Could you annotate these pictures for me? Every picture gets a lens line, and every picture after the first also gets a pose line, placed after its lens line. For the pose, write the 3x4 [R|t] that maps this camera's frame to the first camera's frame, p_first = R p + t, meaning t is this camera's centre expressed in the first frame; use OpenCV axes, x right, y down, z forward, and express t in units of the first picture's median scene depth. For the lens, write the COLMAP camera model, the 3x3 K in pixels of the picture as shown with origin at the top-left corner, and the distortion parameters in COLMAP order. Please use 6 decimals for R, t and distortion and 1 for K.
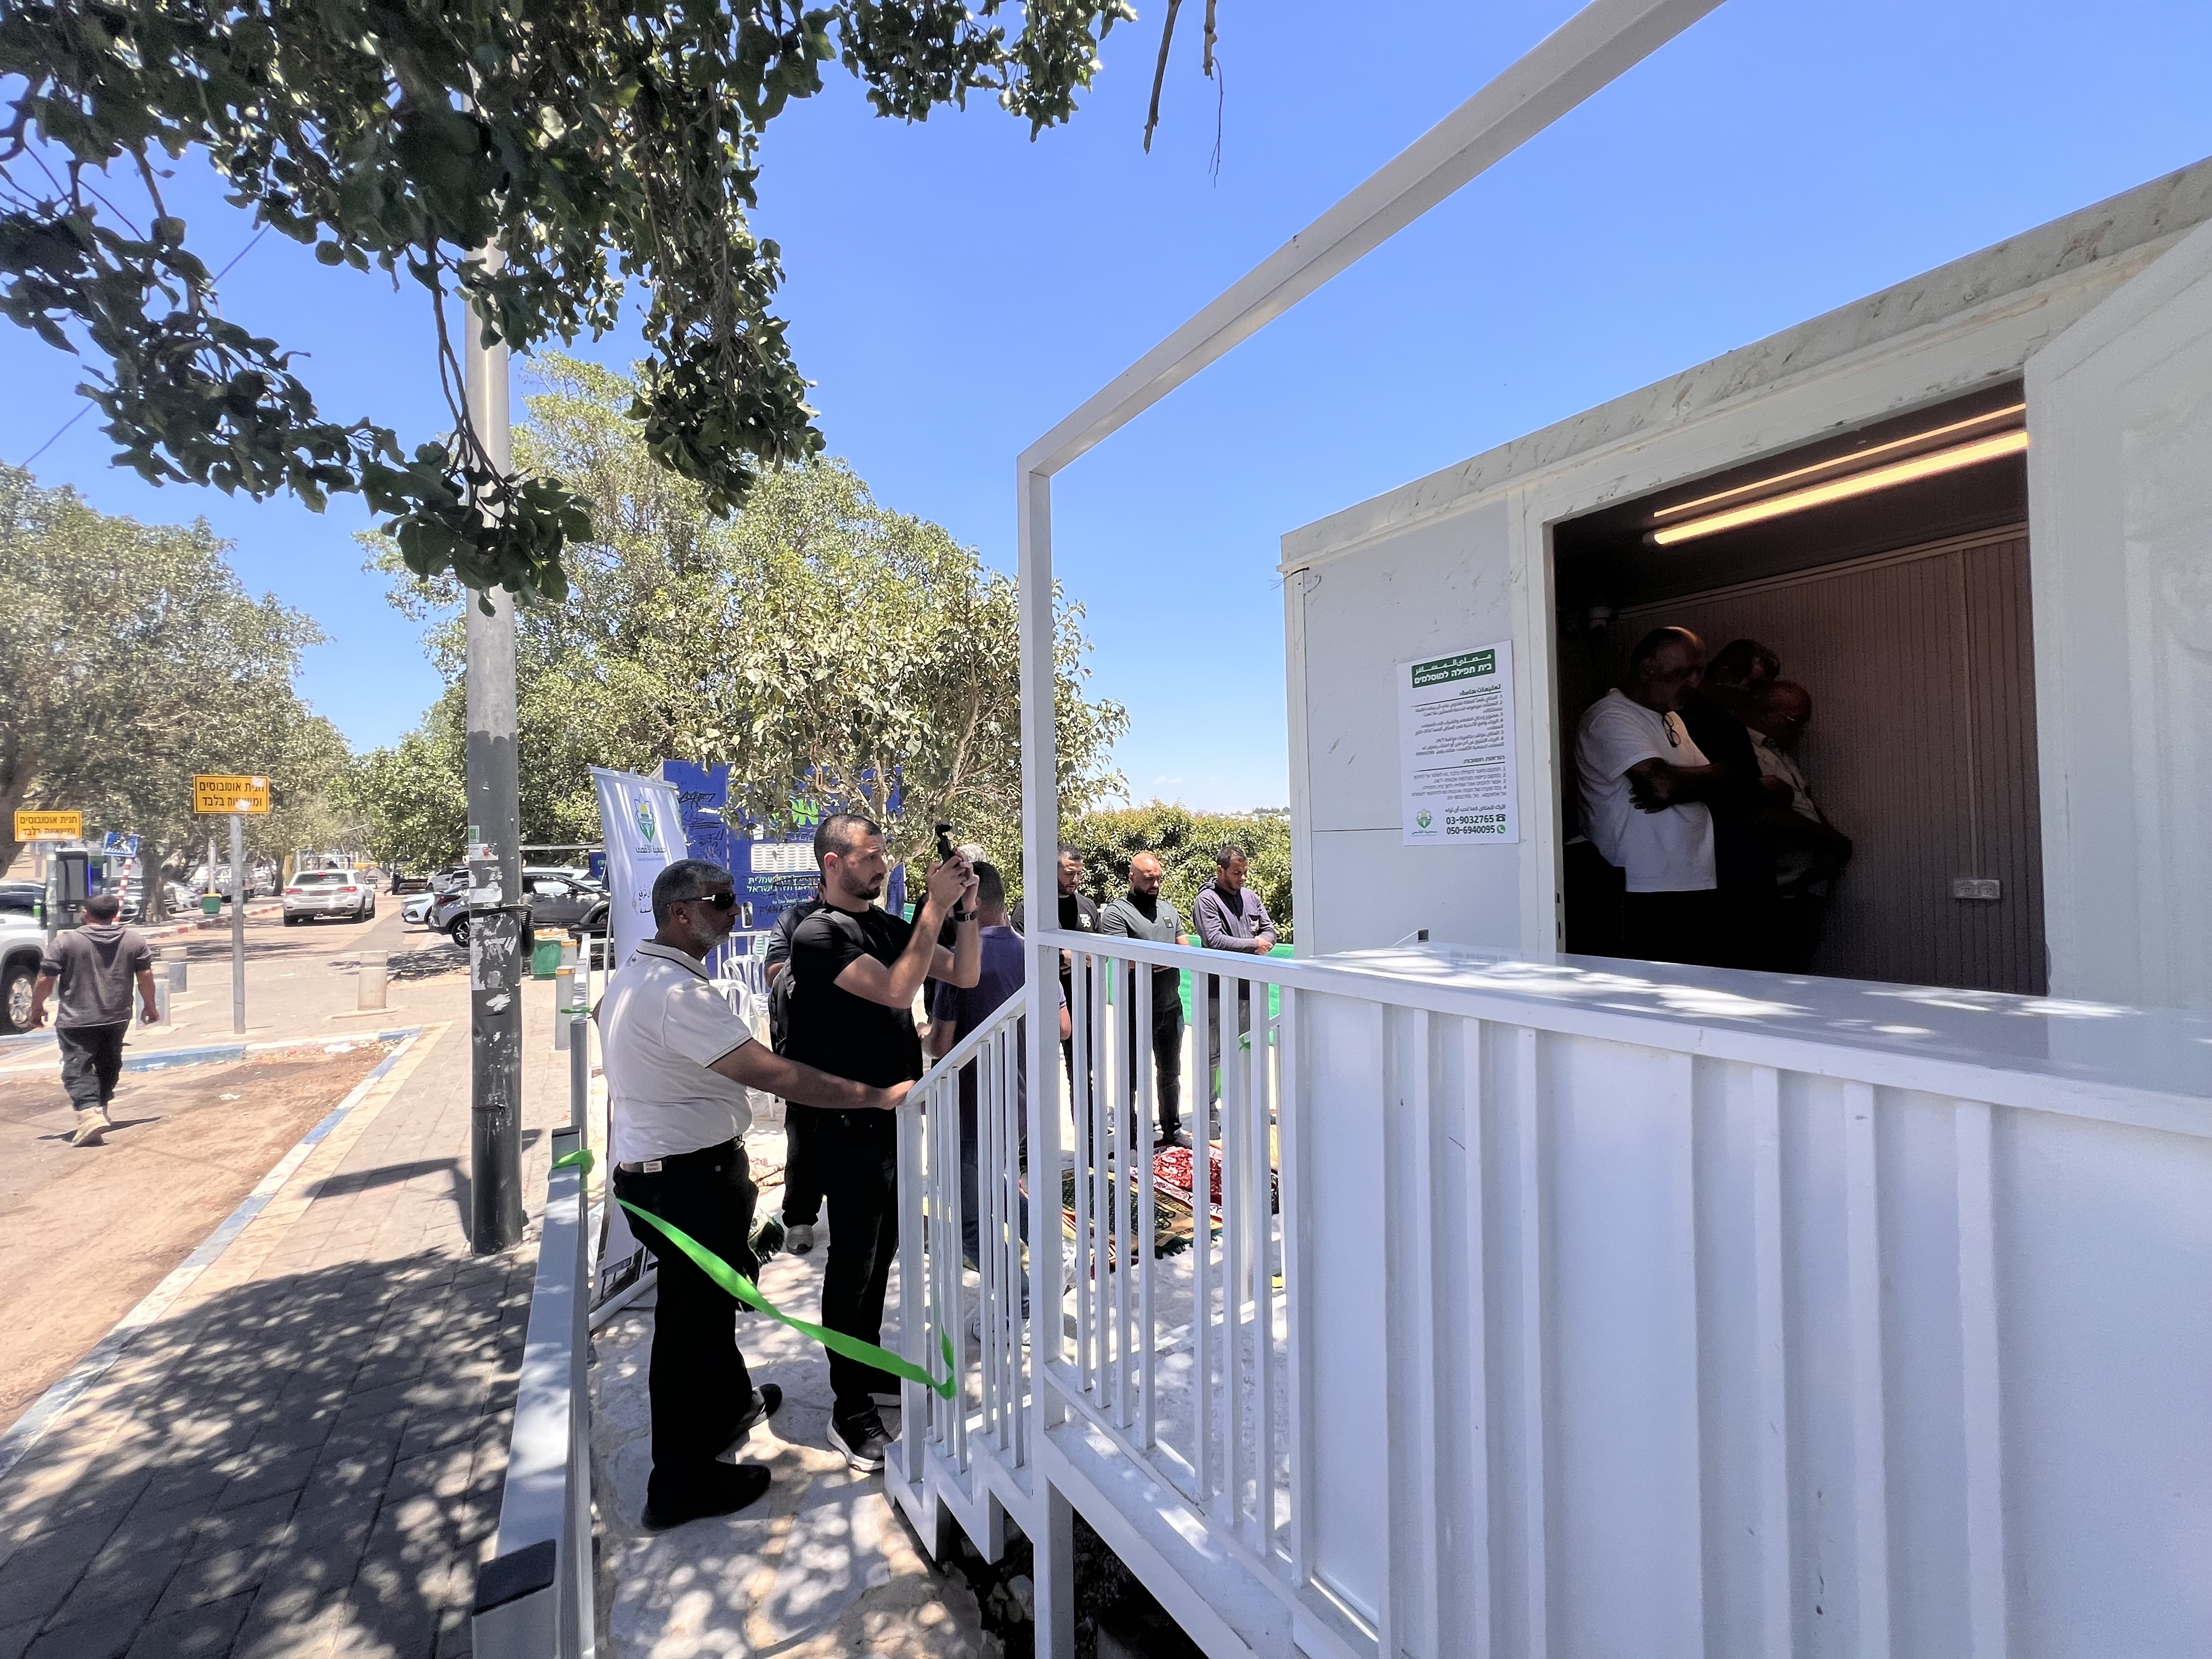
lens RADIAL K [[889.6, 0, 1108.8], [0, 889.6, 831.2], [0, 0, 1]] dist [-0.004524, 0.001093]
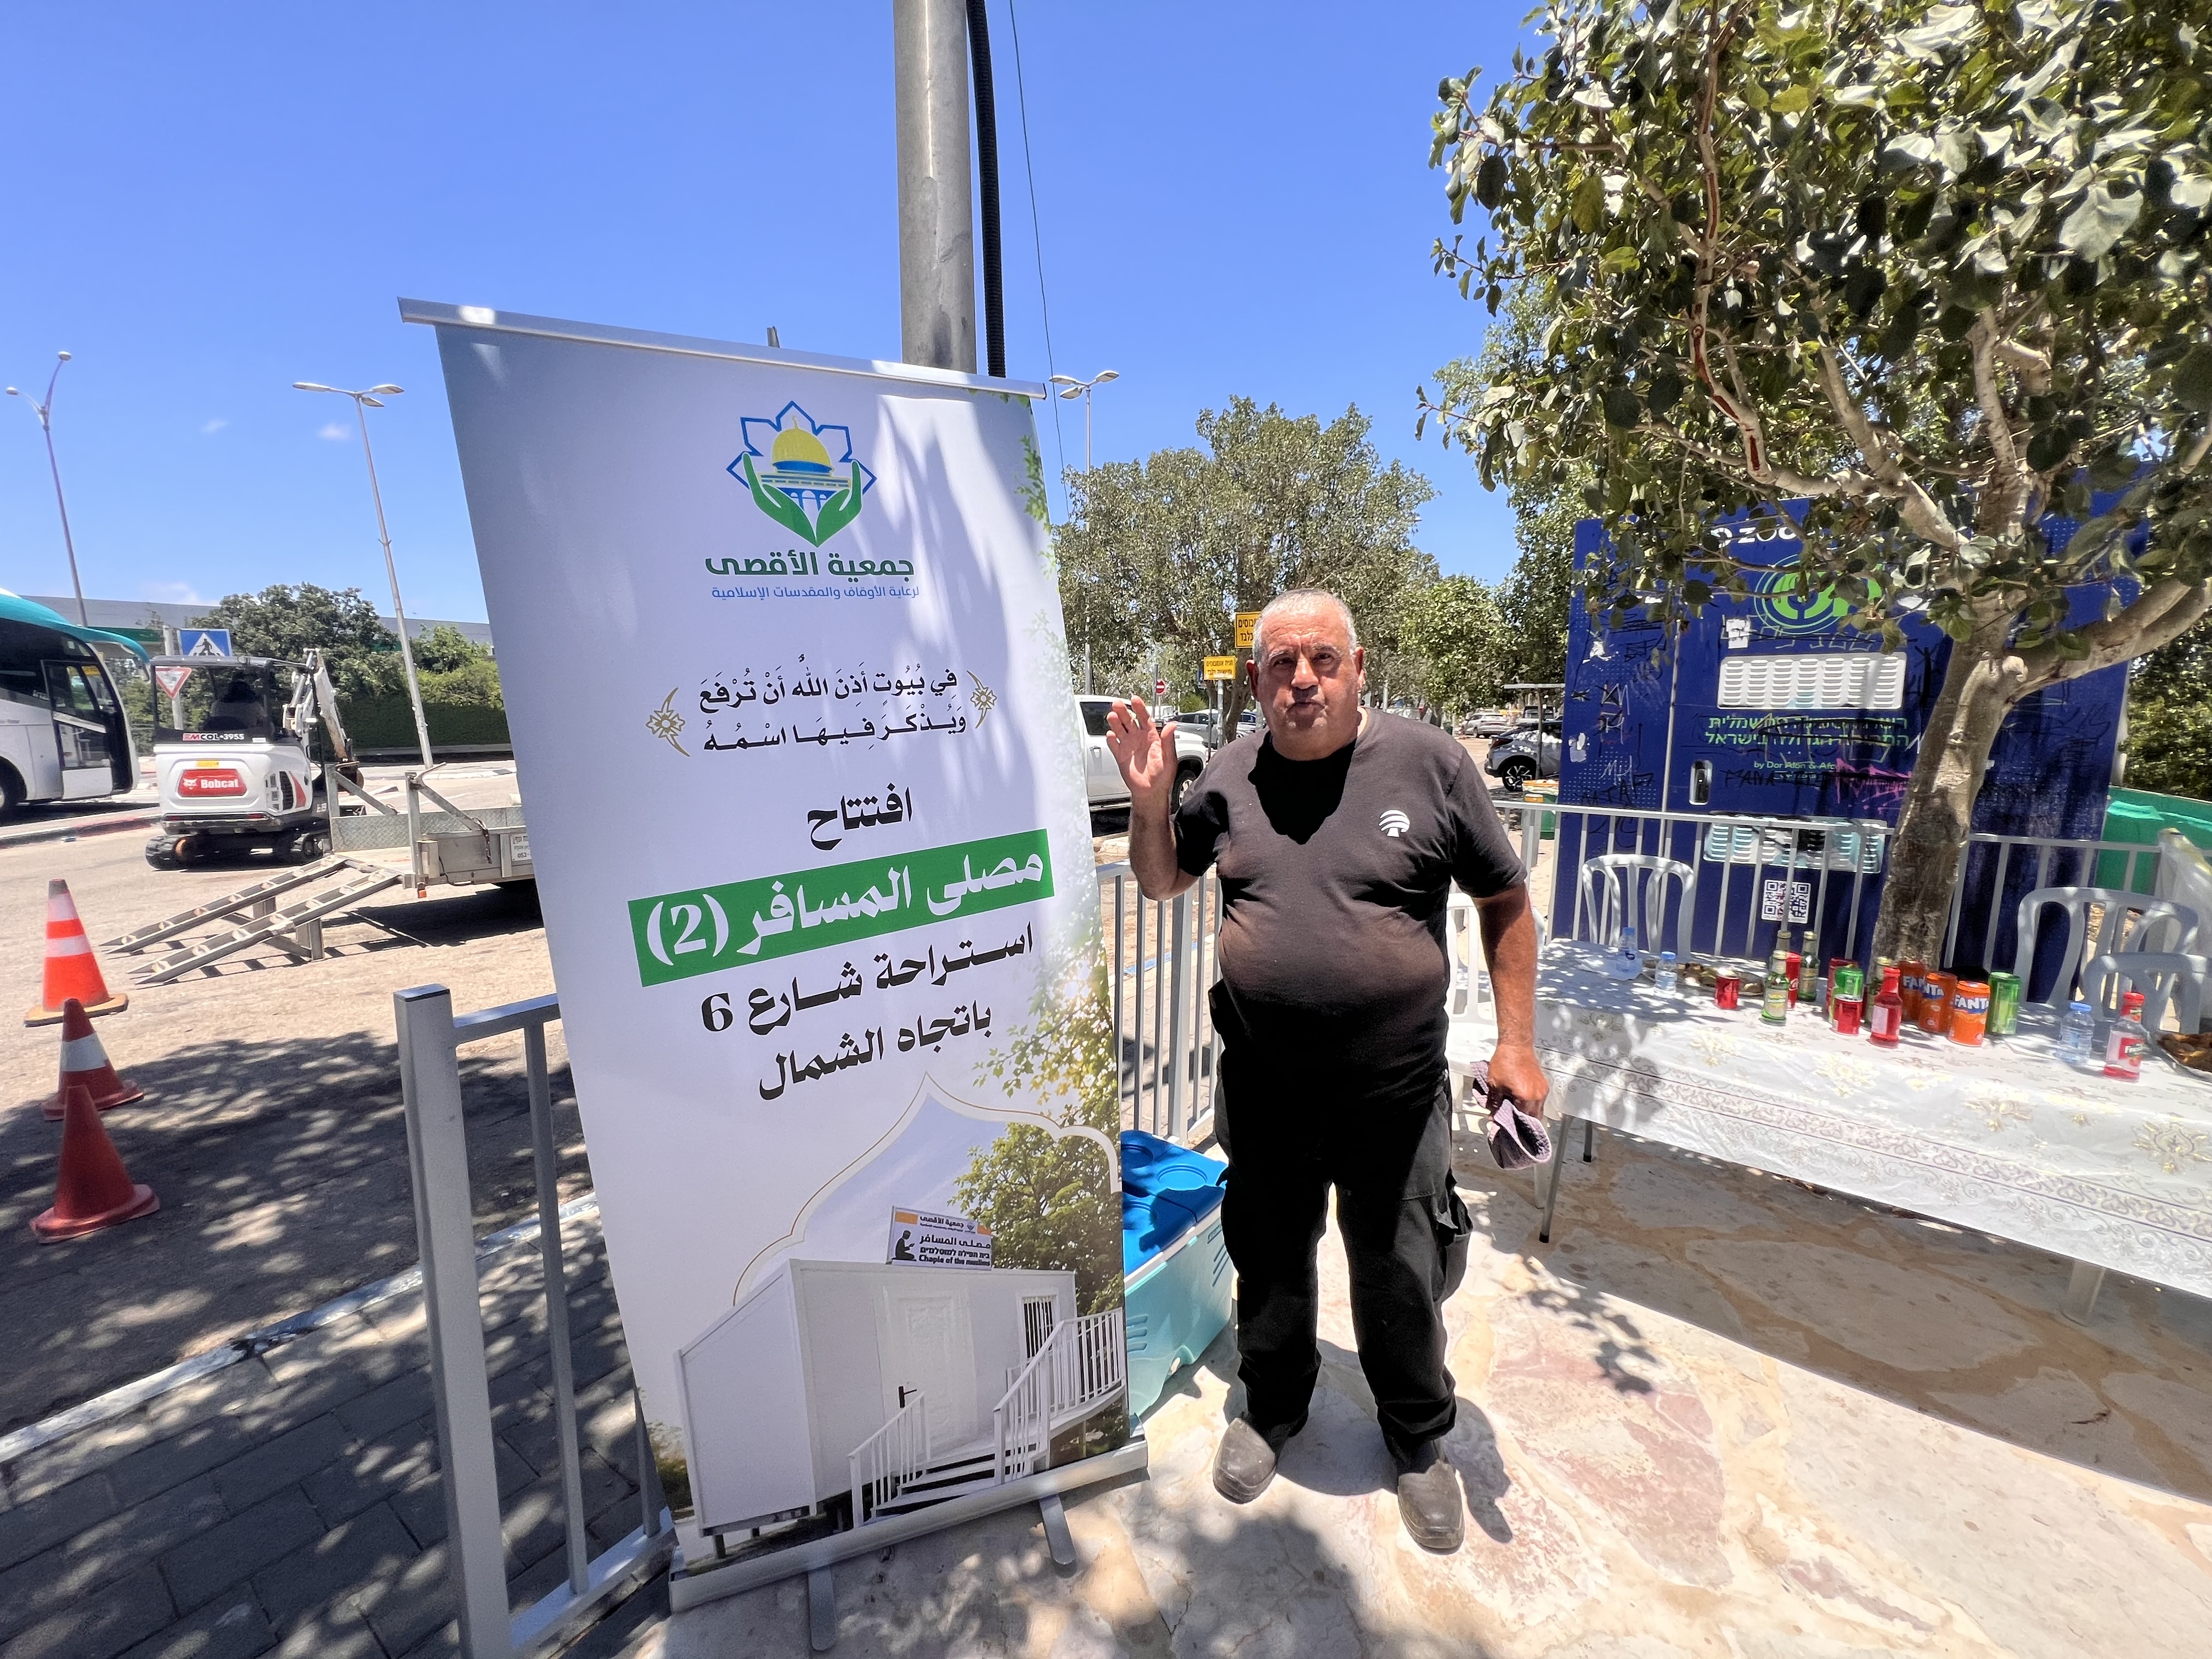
lens RADIAL K [[889.6, 0, 1112.1], [0, 889.6, 838.6], [0, 0, 1]] dist [-0.004524, 0.001093]
pose [[0.423018, 0.151064, -0.893440, -0.071606], [0.003201, 0.985750, 0.168187, 0.045630], [0.906116, -0.074006, 0.416507, 0.592995]]
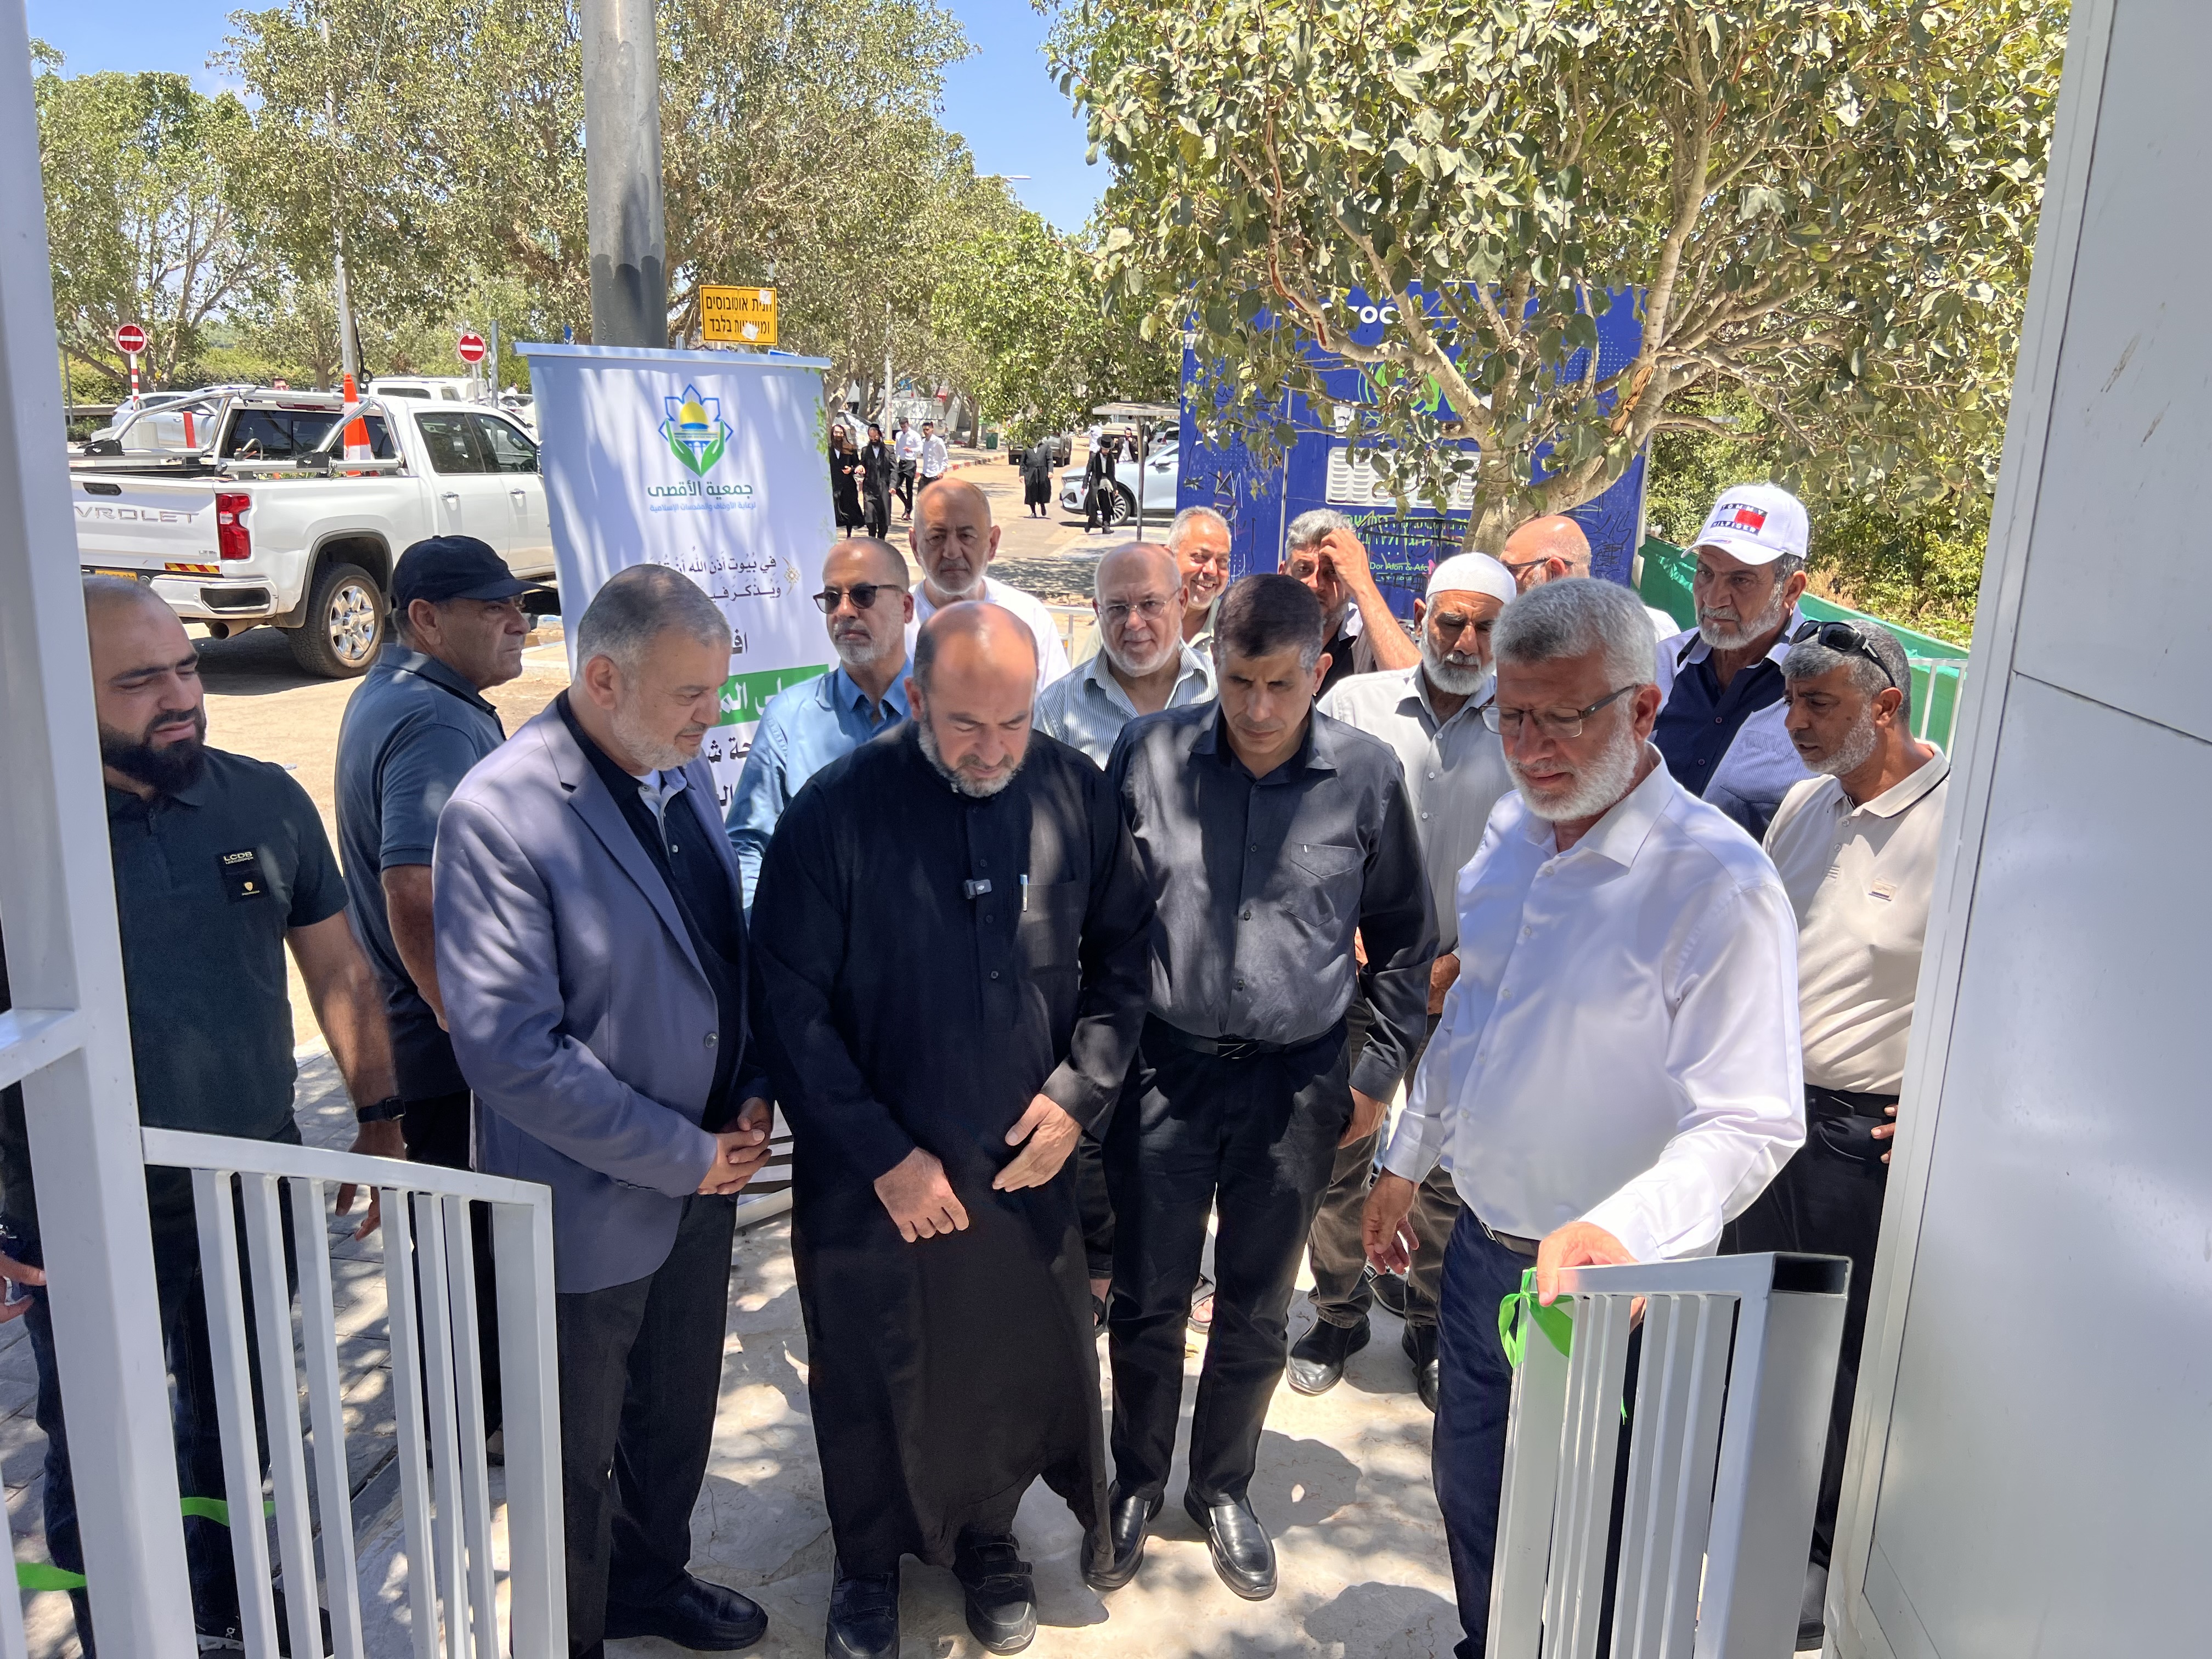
lens RADIAL K [[1666.5, 0, 1108.7], [0, 1666.5, 815.2], [0, 0, 1]] dist [0.043592, -0.051208]
pose [[0.762533, 0.205363, -0.613490, 0.192989], [-0.043757, 0.962481, 0.267798, -0.047587], [0.645468, -0.177361, 0.742909, 0.237035]]
